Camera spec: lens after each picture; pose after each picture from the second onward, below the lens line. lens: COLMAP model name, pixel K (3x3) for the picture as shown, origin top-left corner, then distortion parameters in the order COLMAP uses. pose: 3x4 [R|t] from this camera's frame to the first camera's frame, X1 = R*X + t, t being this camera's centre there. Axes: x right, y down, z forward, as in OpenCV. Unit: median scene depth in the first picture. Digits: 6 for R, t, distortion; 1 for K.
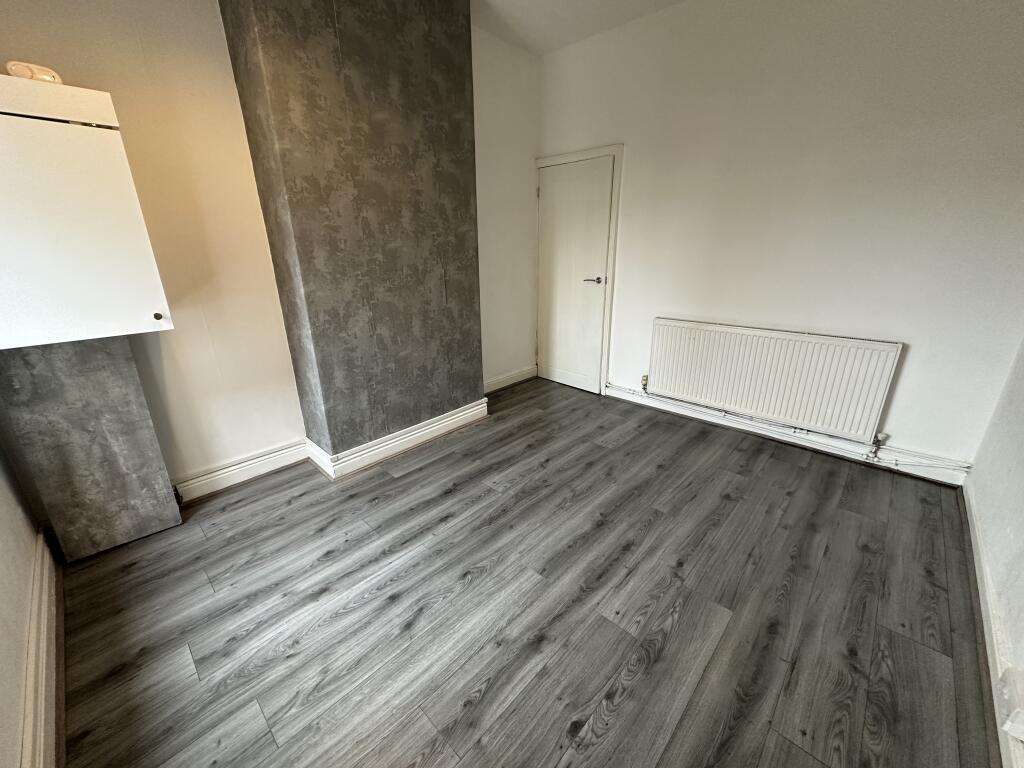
lens RADIAL K [[405.3, 0, 511.2], [0, 405.3, 380.5], [0, 0, 1]] dist [-0.003613, 0.000835]
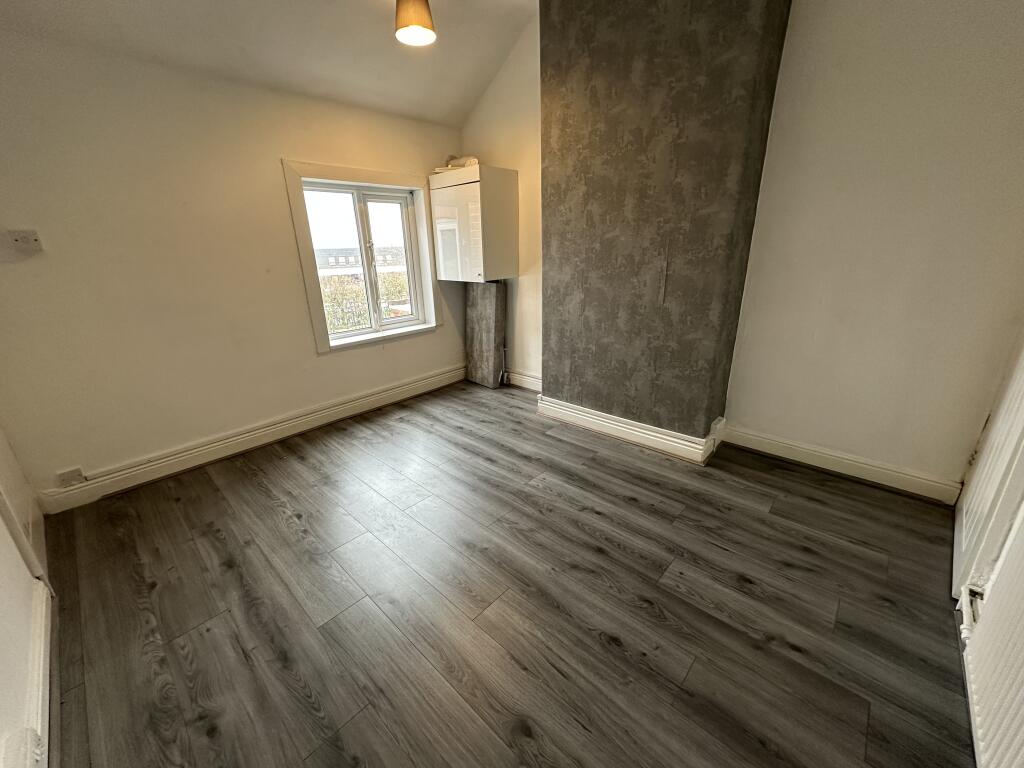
lens RADIAL K [[405.3, 0, 510.4], [0, 405.3, 380.9], [0, 0, 1]] dist [-0.003613, 0.000835]
pose [[0.013665, 0.330633, -0.943660, 0.833540], [-0.294032, 0.903351, 0.312252, -0.254006], [0.955698, 0.273199, 0.109561, 0.772660]]
